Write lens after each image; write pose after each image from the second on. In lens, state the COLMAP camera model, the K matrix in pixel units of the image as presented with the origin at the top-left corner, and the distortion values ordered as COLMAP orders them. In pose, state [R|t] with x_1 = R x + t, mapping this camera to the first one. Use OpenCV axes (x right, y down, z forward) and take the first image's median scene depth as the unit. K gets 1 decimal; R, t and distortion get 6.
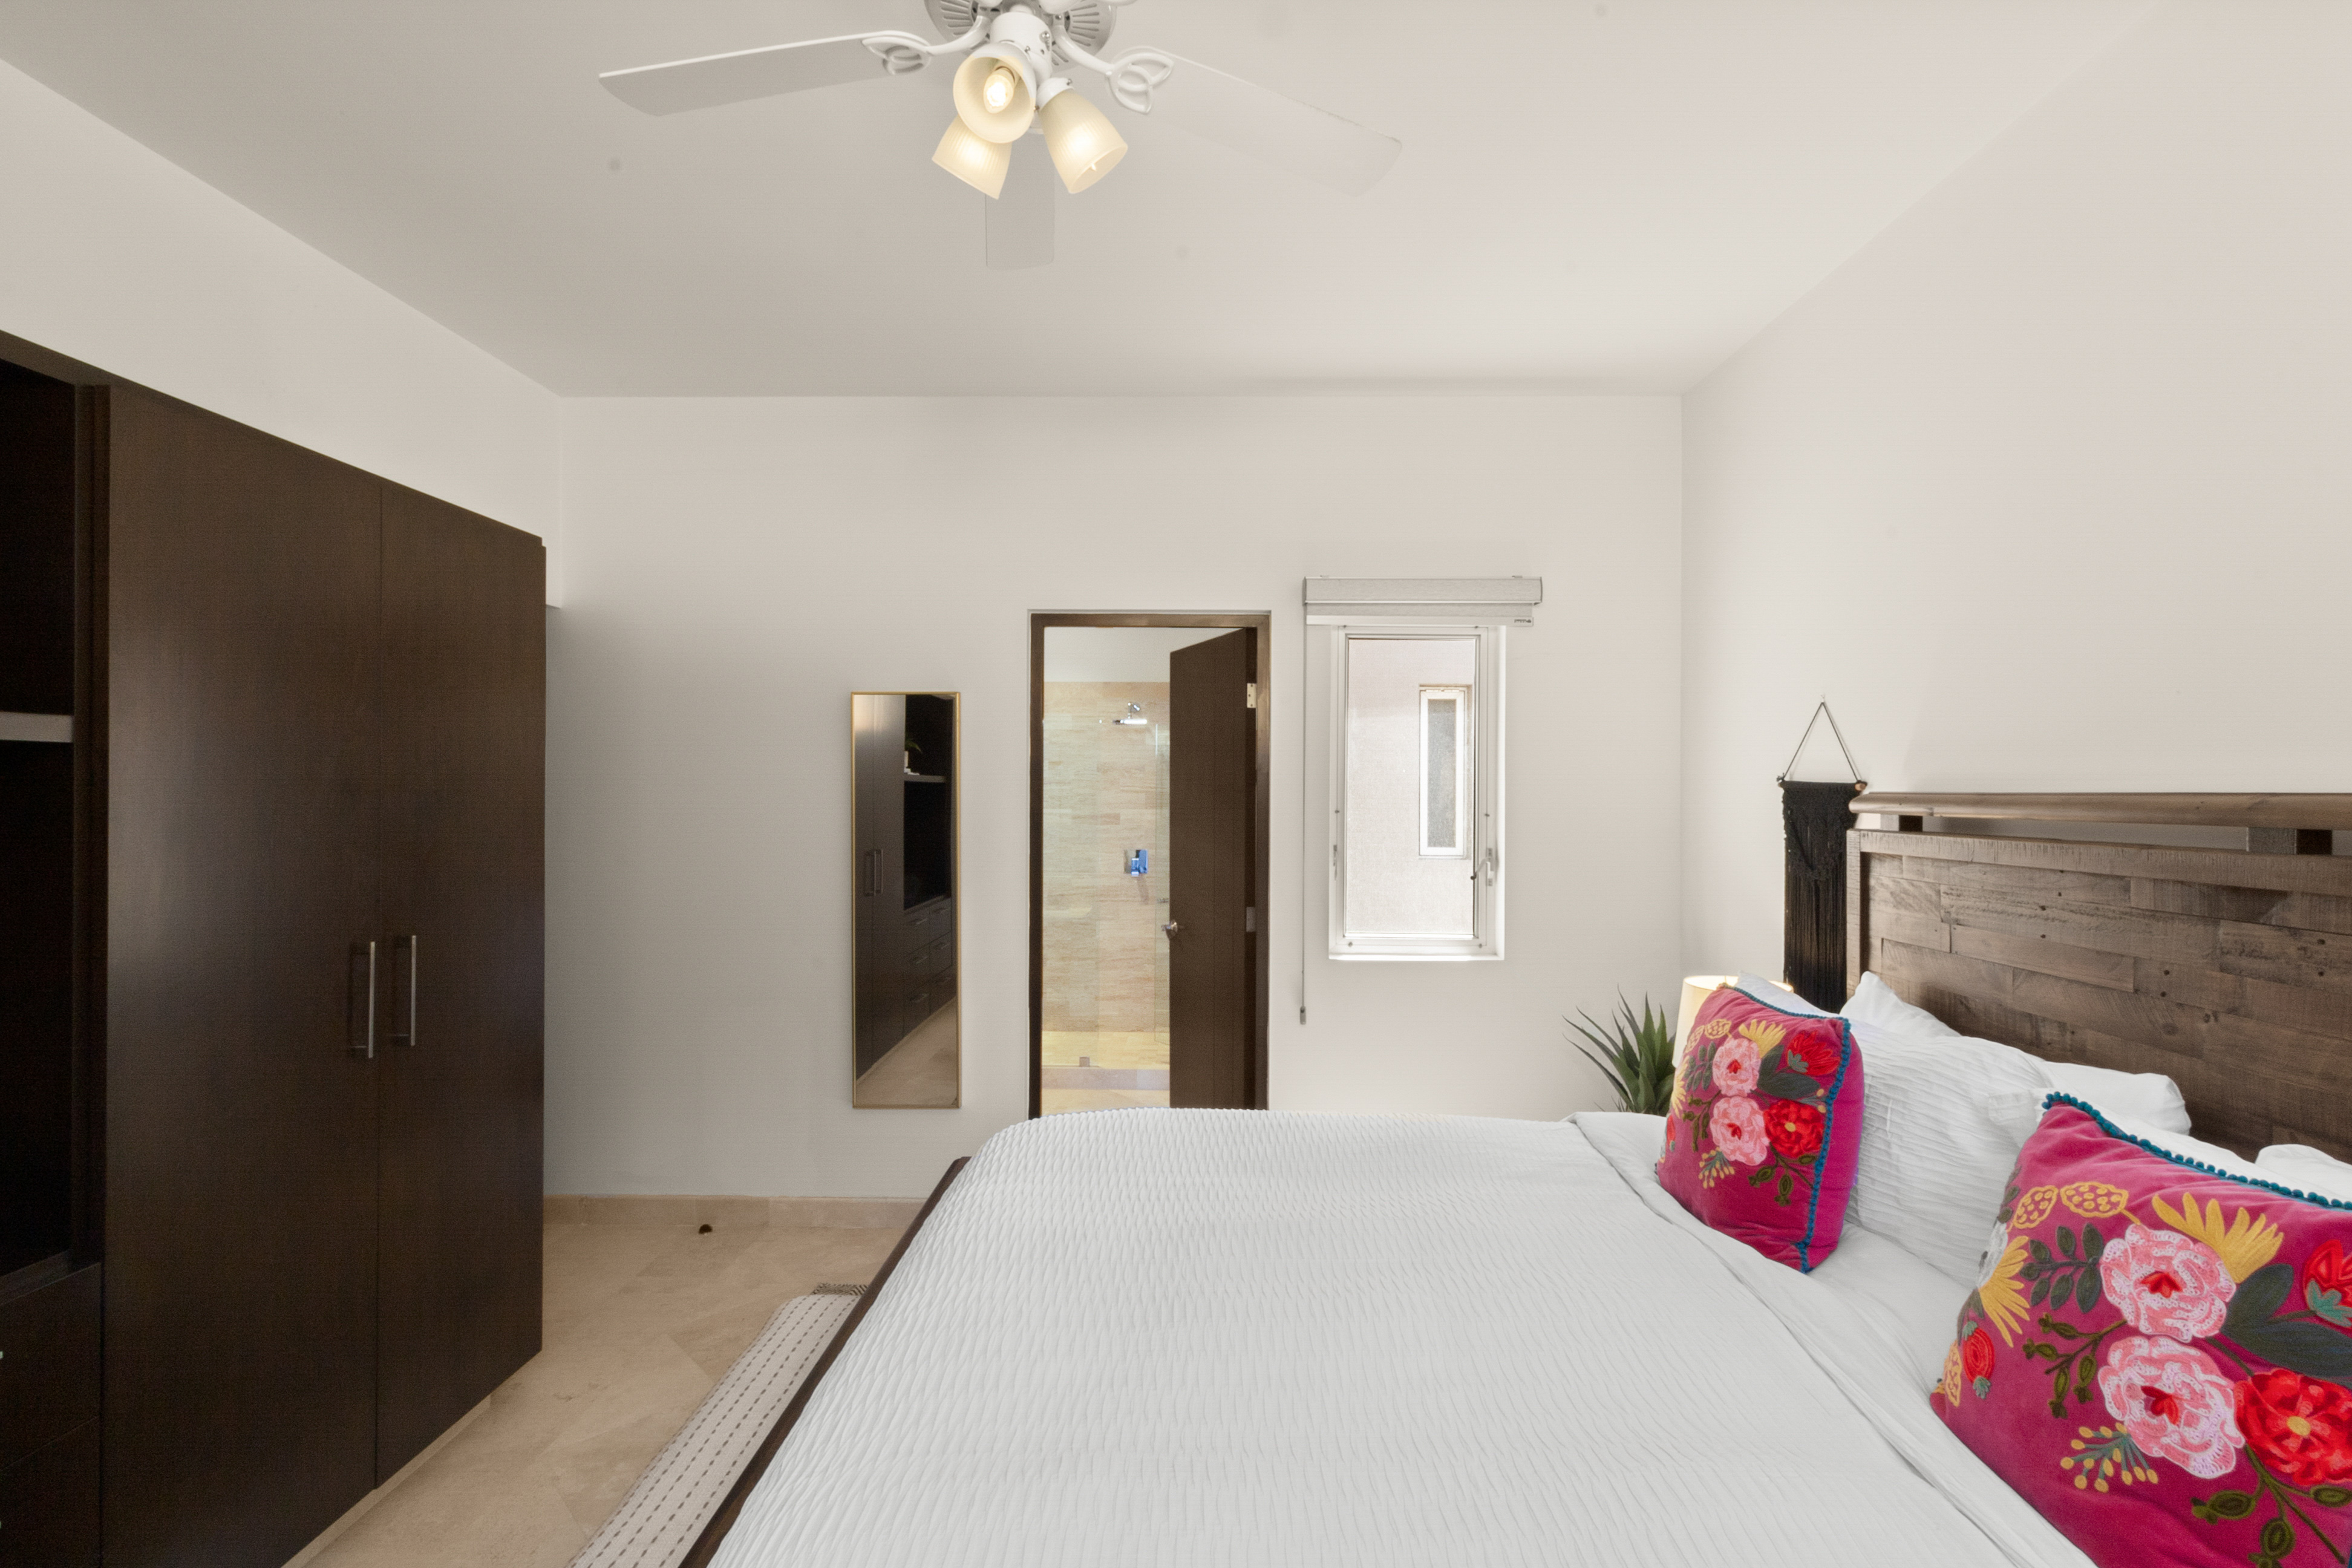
lens RADIAL K [[1089.7, 0, 1176.0], [0, 1089.7, 784.0], [0, 0, 1]] dist [-0.001309, -0.000155]
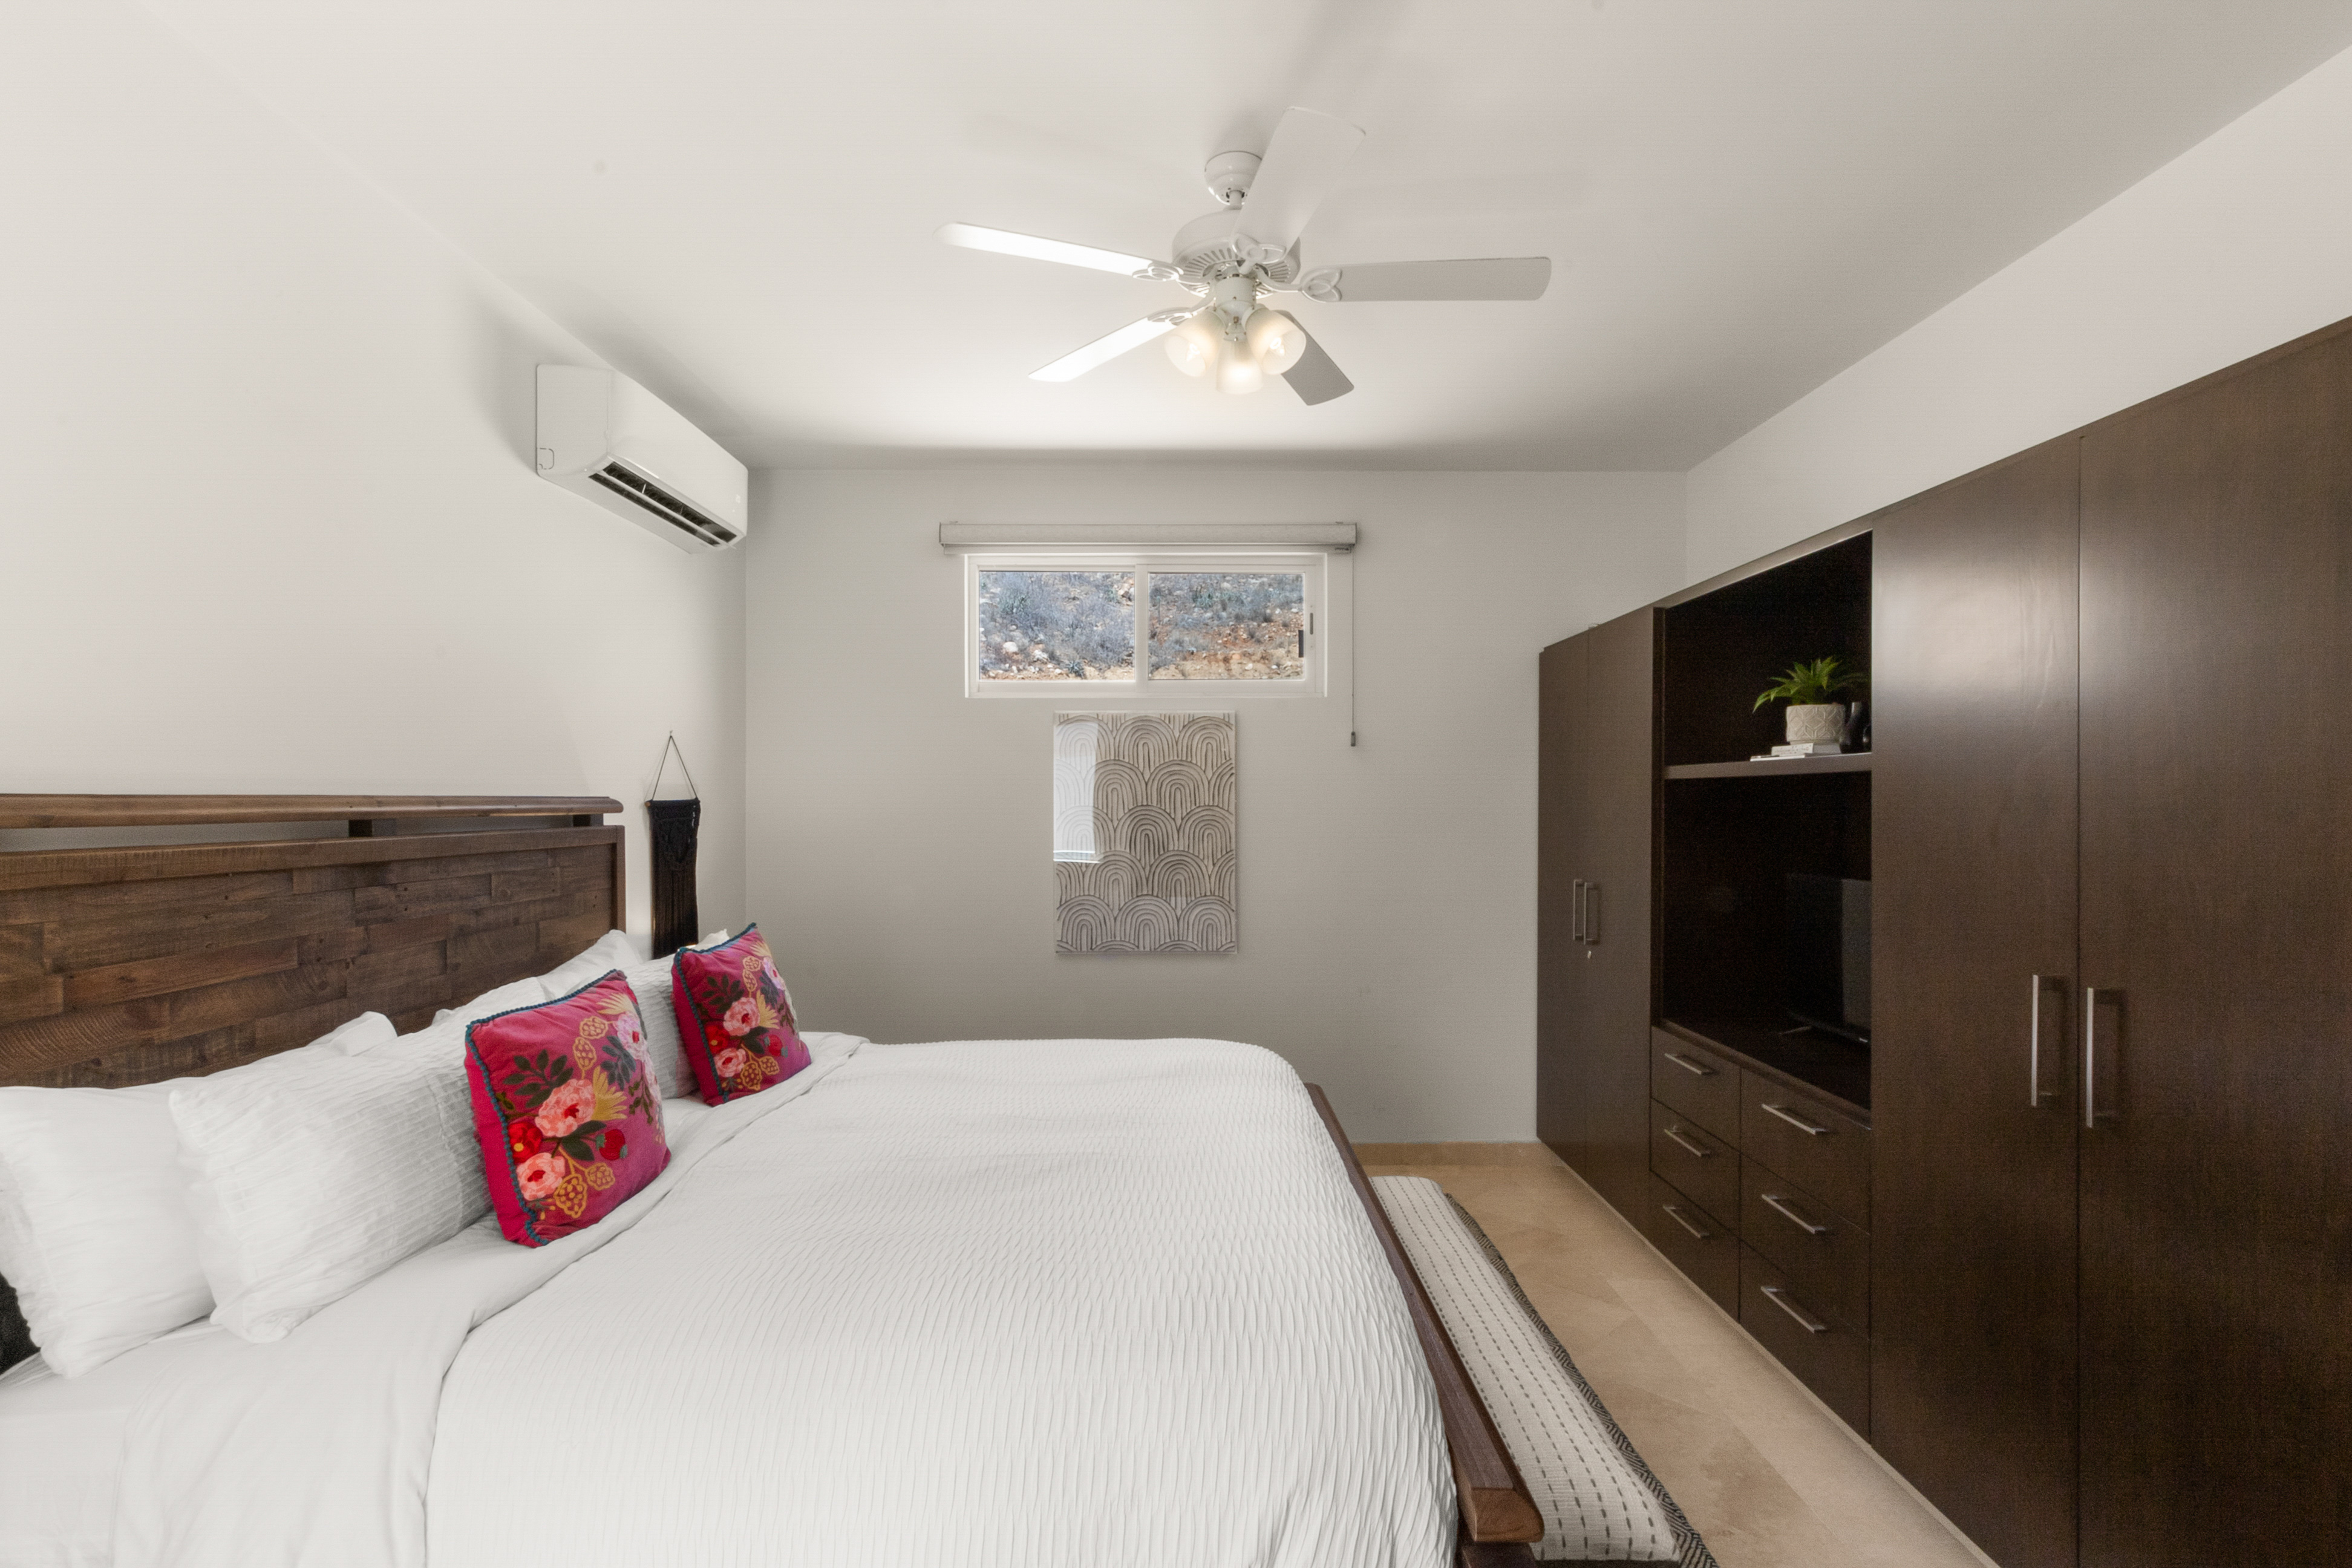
lens RADIAL K [[1089.7, 0, 1176.0], [0, 1089.7, 784.0], [0, 0, 1]] dist [-0.001309, -0.000155]
pose [[-0.999635, -0.006995, -0.026107, -0.022858], [-0.006385, 0.999706, -0.023380, 0.019122], [0.026263, -0.023205, -0.999386, 2.269631]]
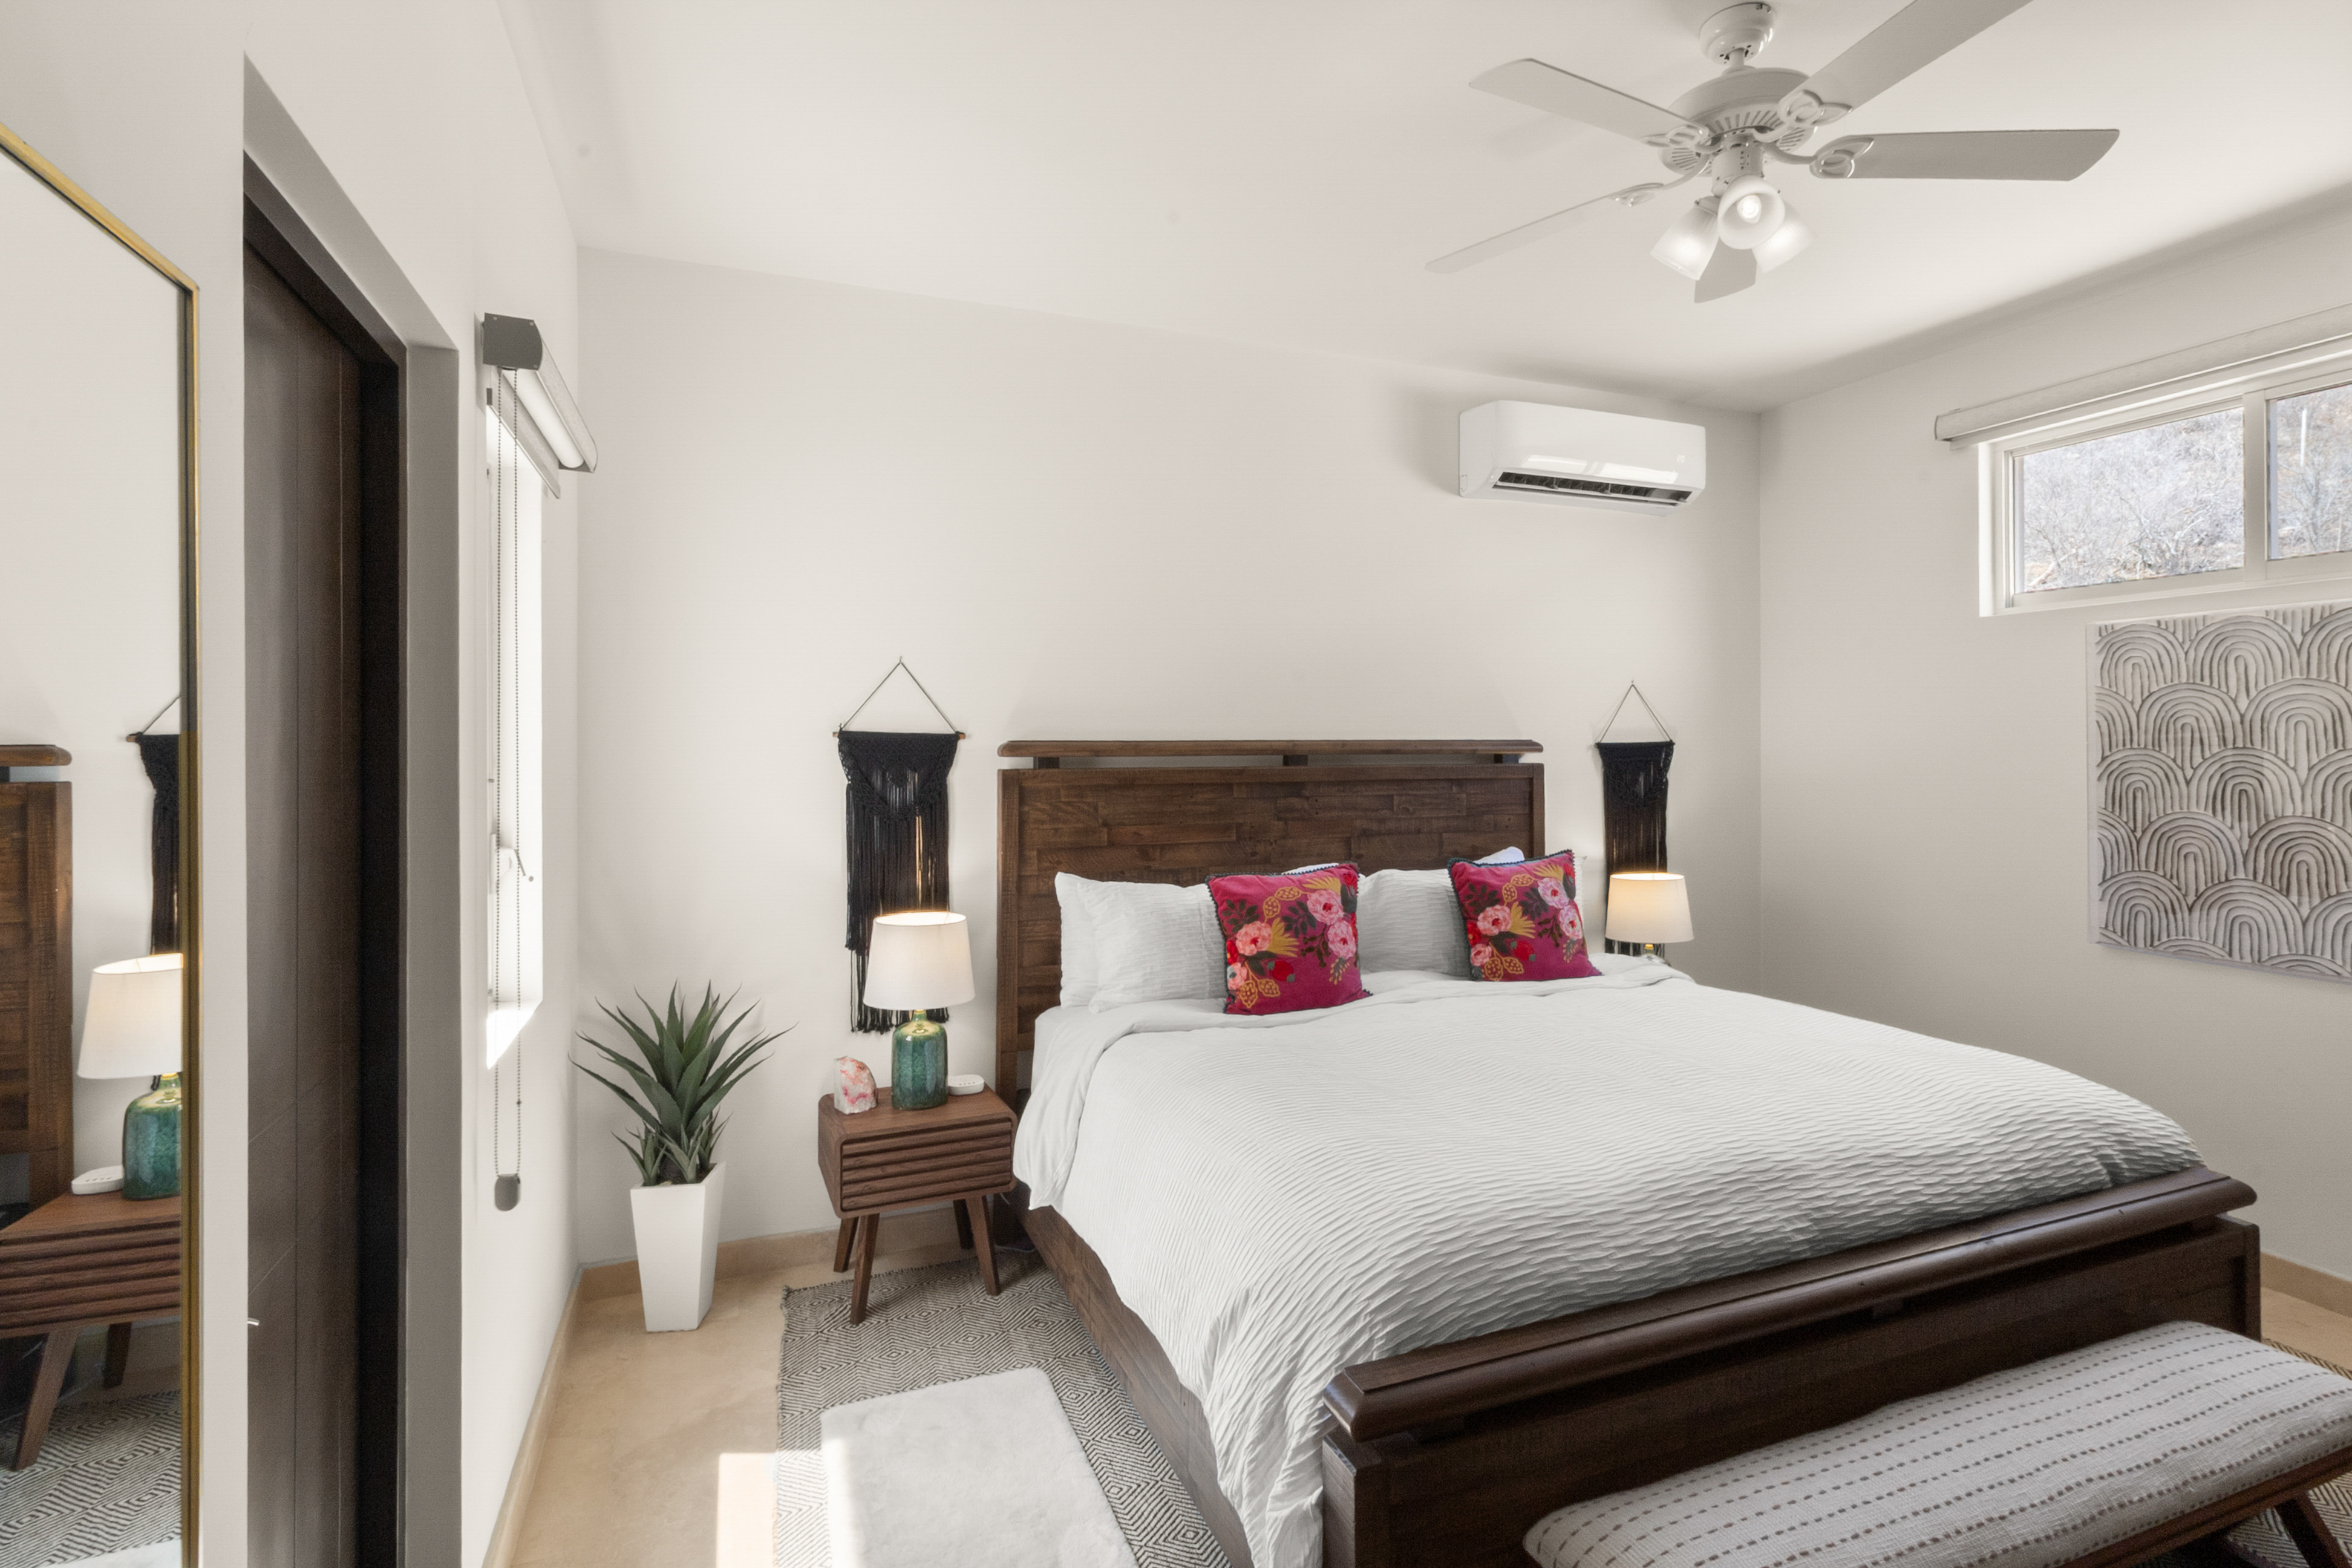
lens RADIAL K [[1134.9, 0, 1215.5], [0, 1134.9, 730.4], [0, 0, 1]] dist [0.000271, 0.000192]
pose [[-0.397825, 0.003929, 0.917453, -1.046537], [-0.008028, 0.999938, -0.007764, 0.007339], [-0.917426, -0.010454, -0.397769, 1.933825]]
